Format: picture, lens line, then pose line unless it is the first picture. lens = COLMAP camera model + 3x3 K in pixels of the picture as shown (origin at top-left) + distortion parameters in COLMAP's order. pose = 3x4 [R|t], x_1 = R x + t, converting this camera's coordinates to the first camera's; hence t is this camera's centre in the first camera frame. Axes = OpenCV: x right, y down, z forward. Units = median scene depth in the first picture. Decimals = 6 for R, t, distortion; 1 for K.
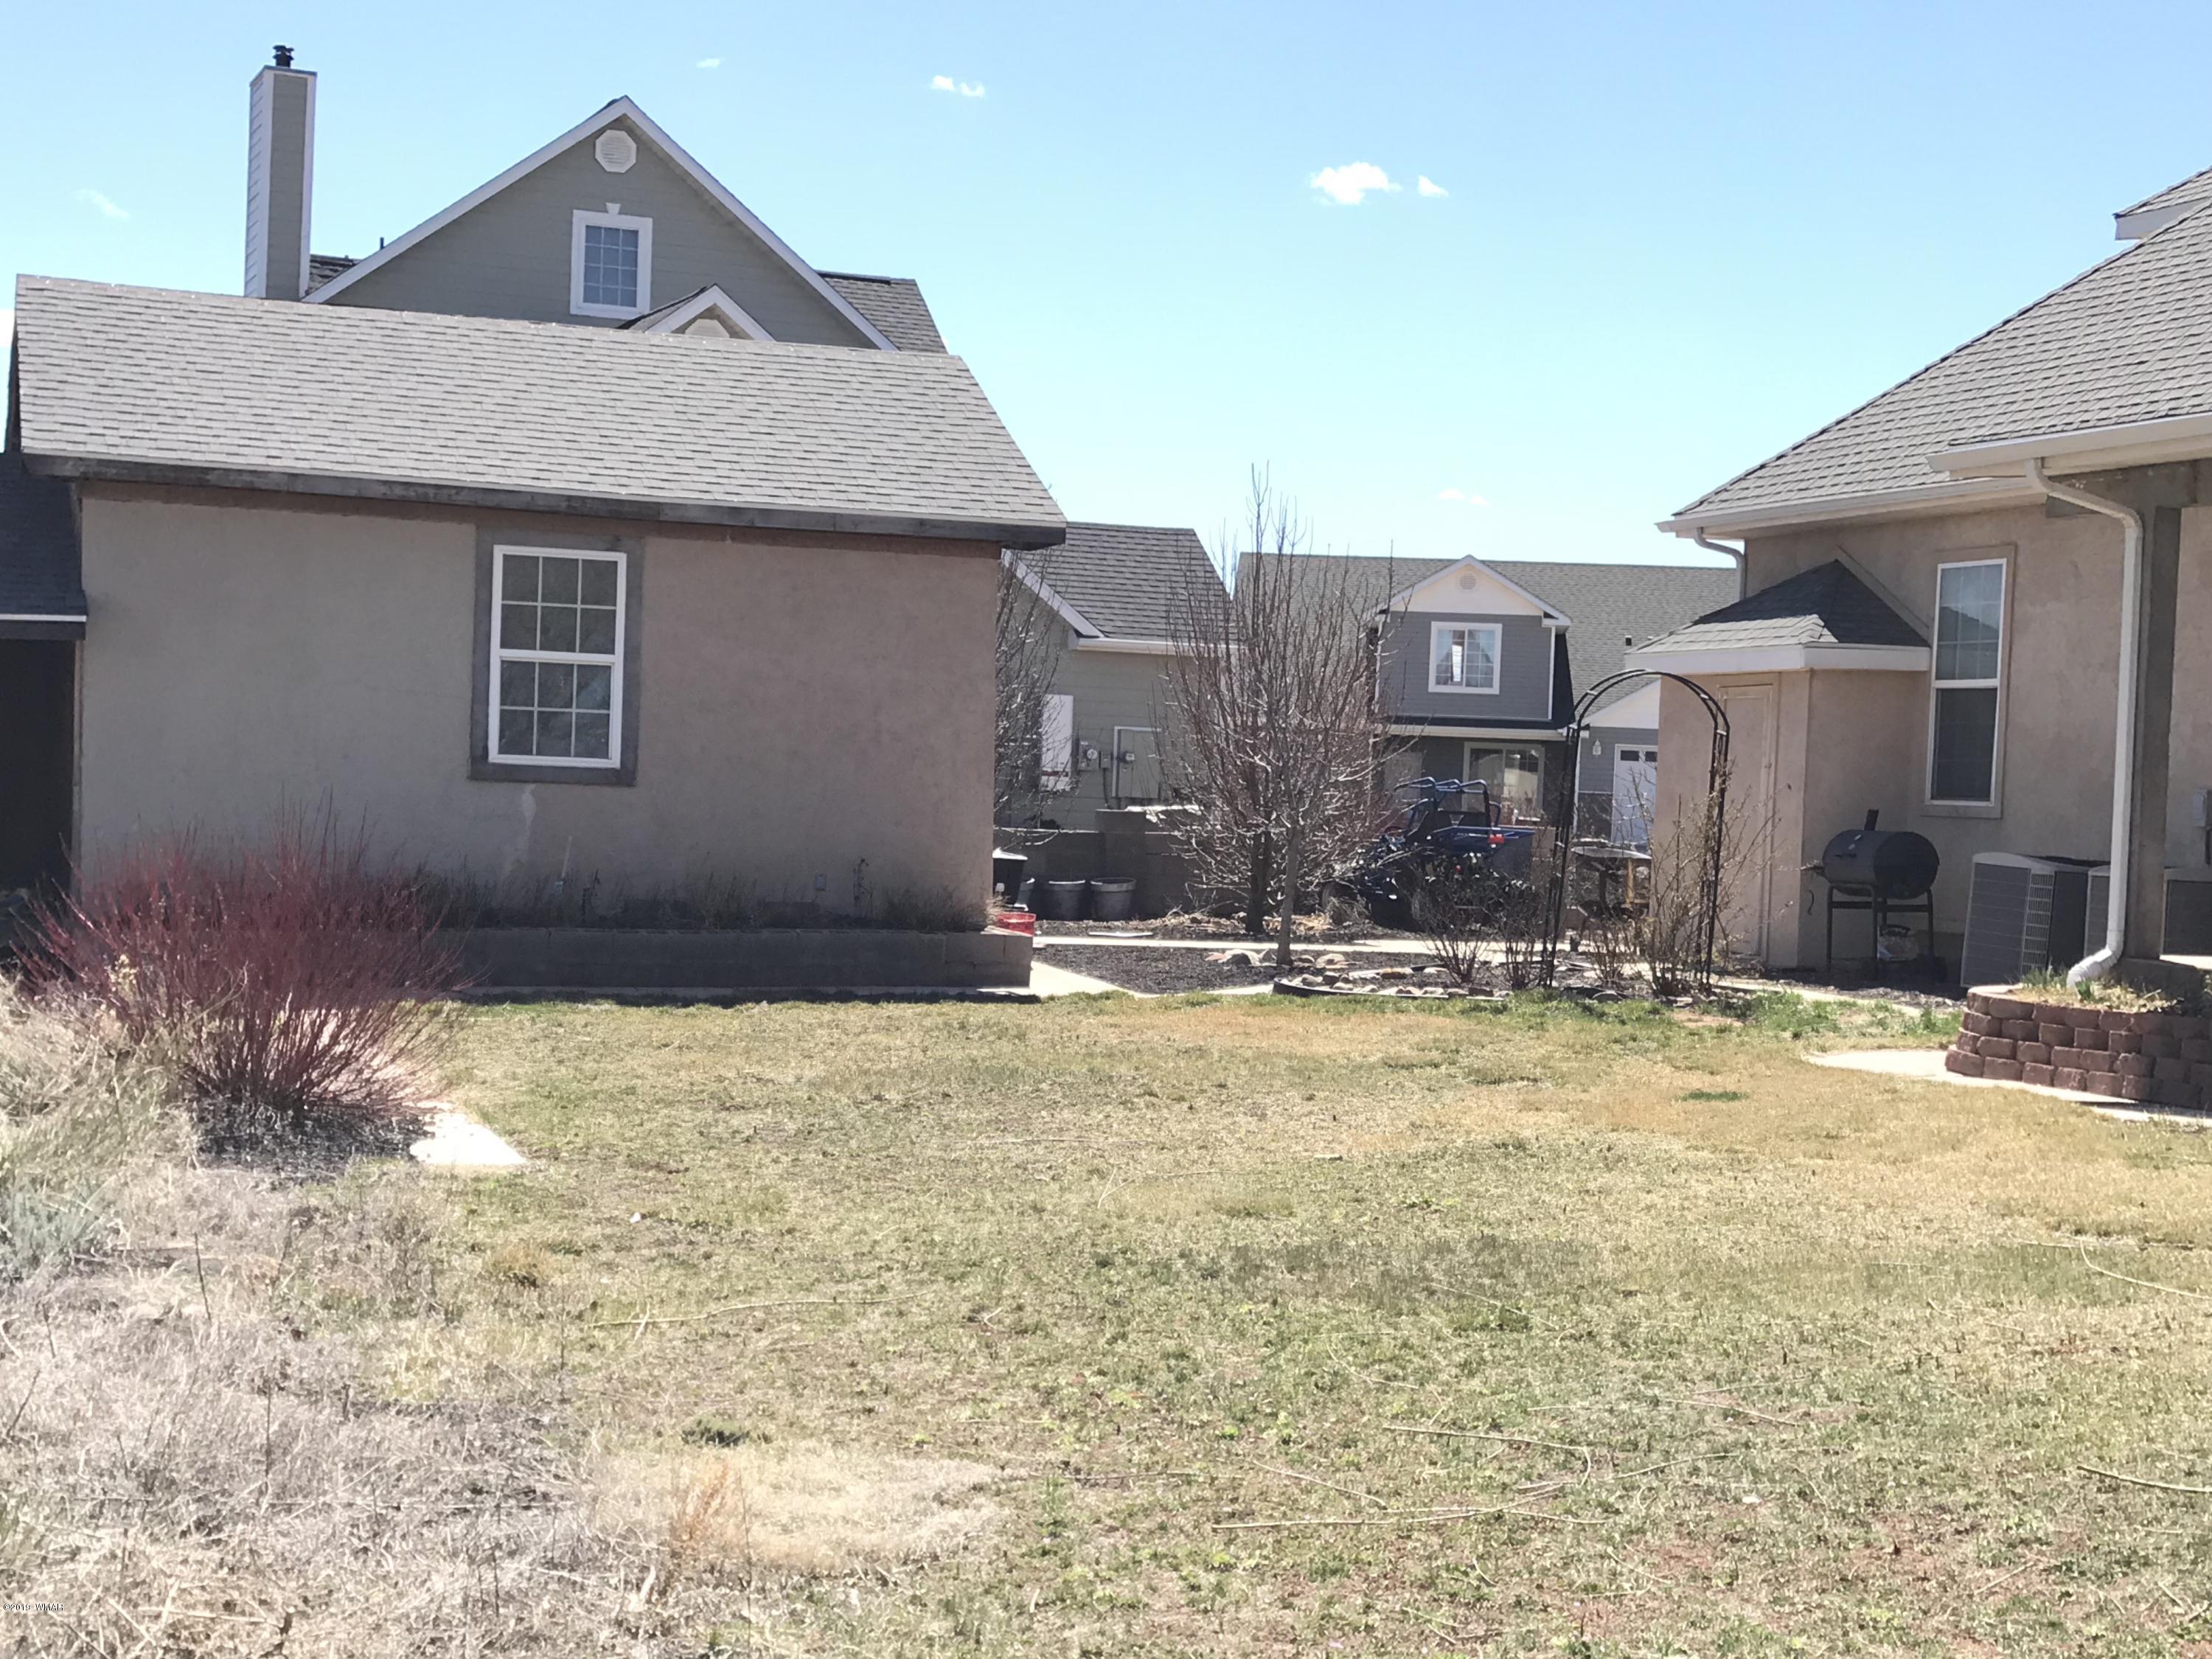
lens RADIAL K [[3460.5, 0, 1008.4], [0, 3460.5, 815.0], [0, 0, 1]] dist [0.075059, -0.364165]
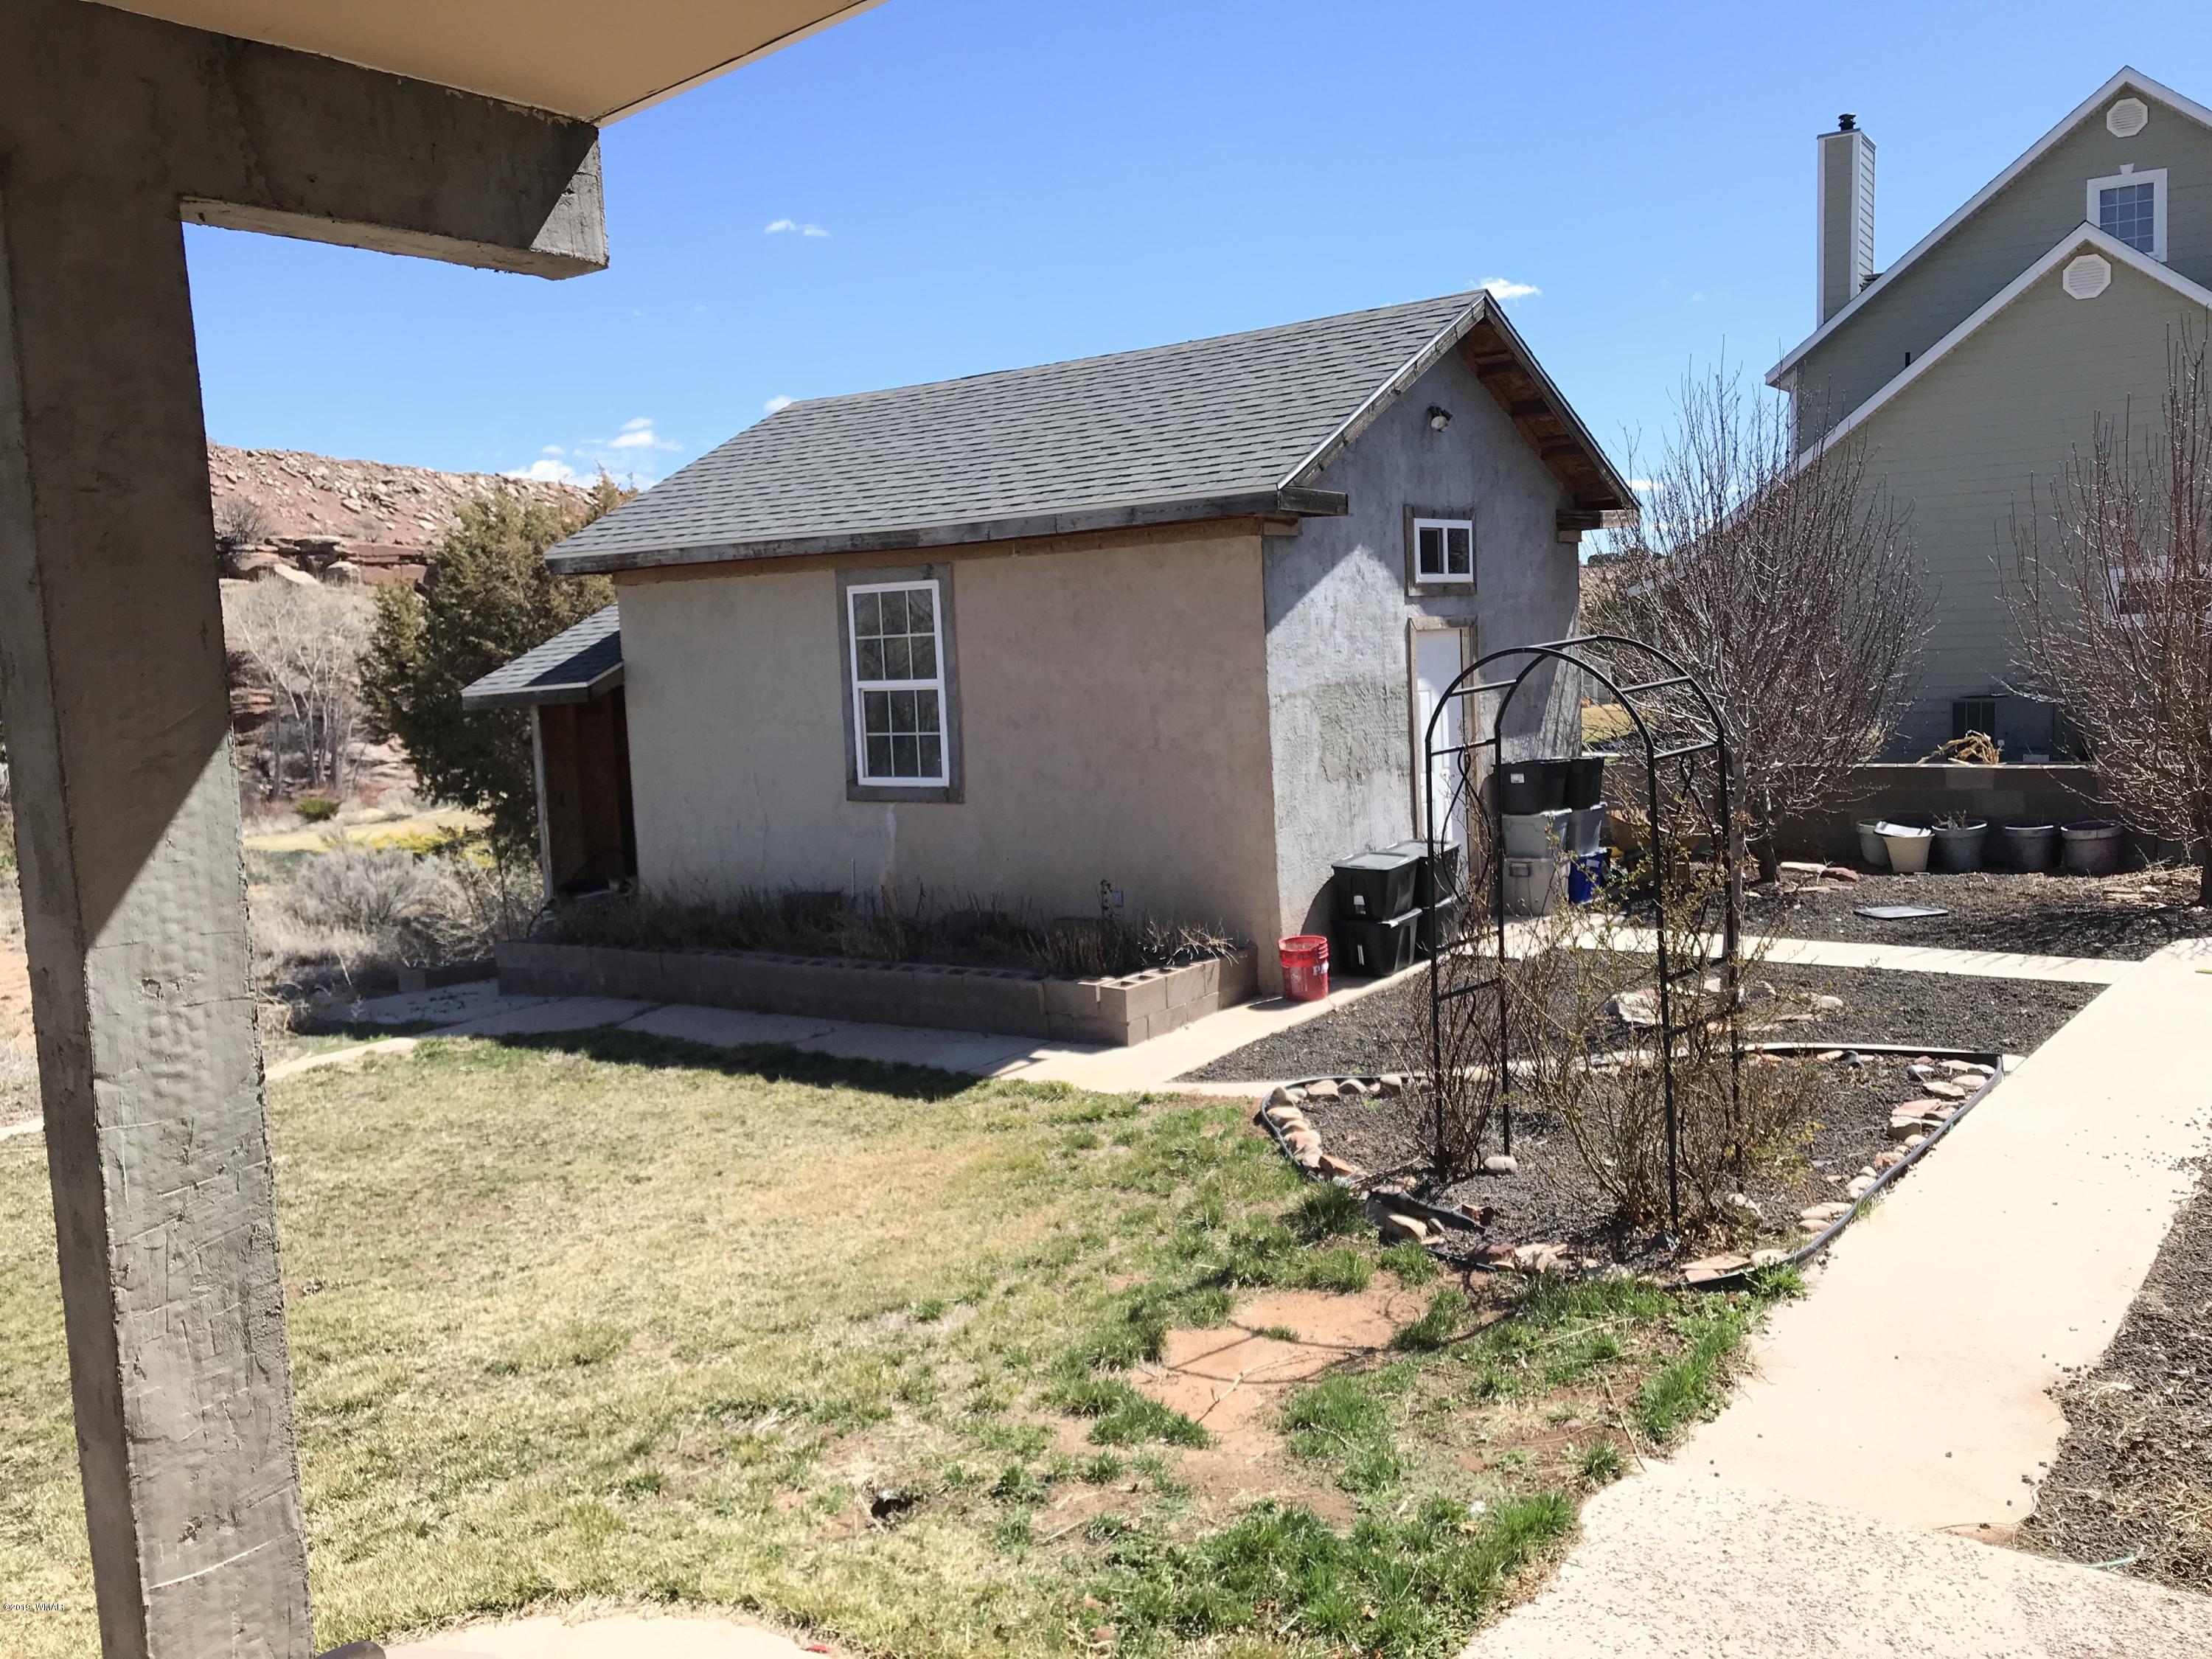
lens RADIAL K [[1842.5, 0, 1109.4], [0, 1842.5, 815.3], [0, 0, 1]] dist [0.086895, -0.127570]
pose [[0.581181, 0.007495, -0.813740, 0.371602], [0.057839, 0.997048, 0.050493, -0.030180], [0.811717, -0.076411, 0.579031, 0.715504]]
